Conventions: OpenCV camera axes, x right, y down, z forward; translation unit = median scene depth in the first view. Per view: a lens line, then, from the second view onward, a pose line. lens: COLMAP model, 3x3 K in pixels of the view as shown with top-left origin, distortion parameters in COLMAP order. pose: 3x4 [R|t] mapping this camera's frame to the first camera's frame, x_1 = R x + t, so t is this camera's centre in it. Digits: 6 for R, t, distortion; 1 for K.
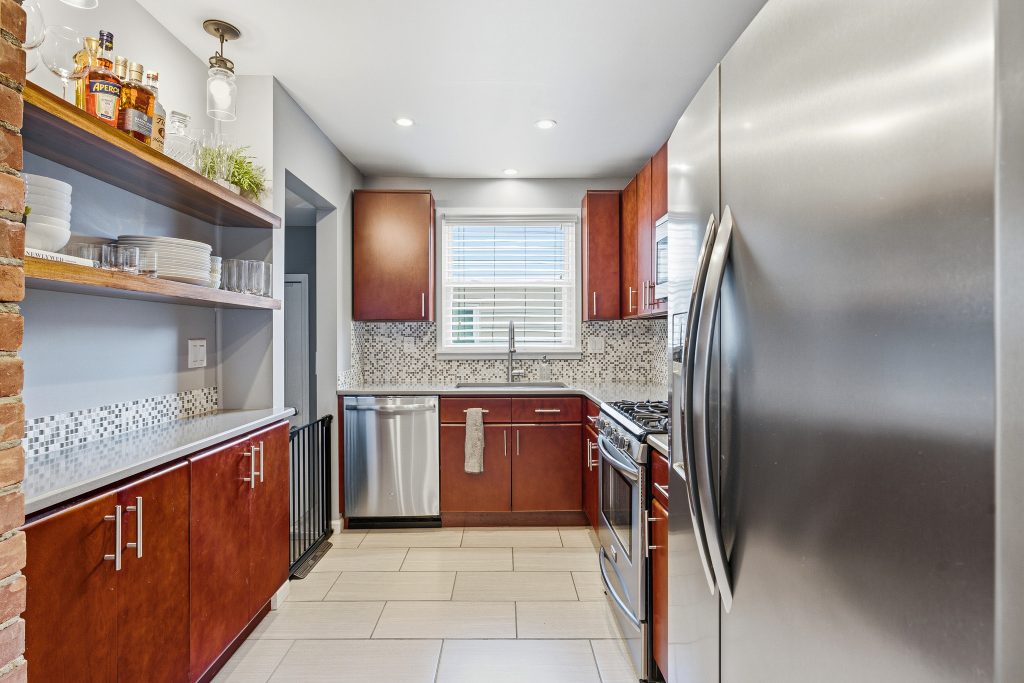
lens RADIAL K [[496.1, 0, 512.0], [0, 496.1, 341.5], [0, 0, 1]] dist [0.002018, 0.000559]
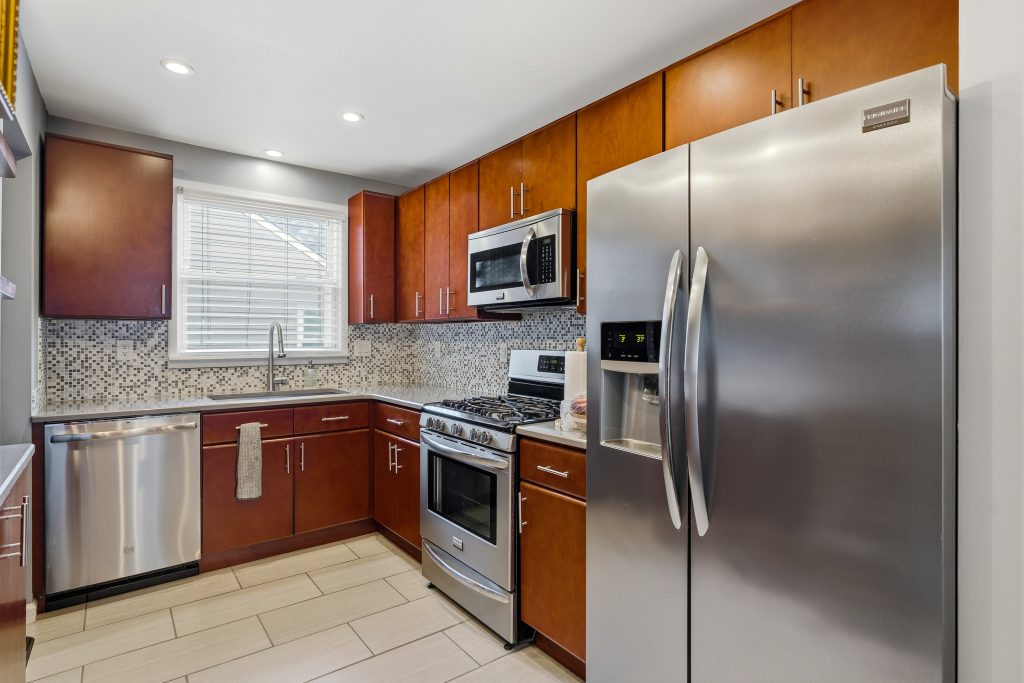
lens RADIAL K [[496.1, 0, 512.0], [0, 496.1, 341.5], [0, 0, 1]] dist [0.002018, 0.000559]
pose [[0.816791, -0.001026, 0.576933, -0.162546], [0.004819, 0.999976, -0.005044, -0.000011], [-0.576914, 0.006900, 0.816776, 0.031448]]
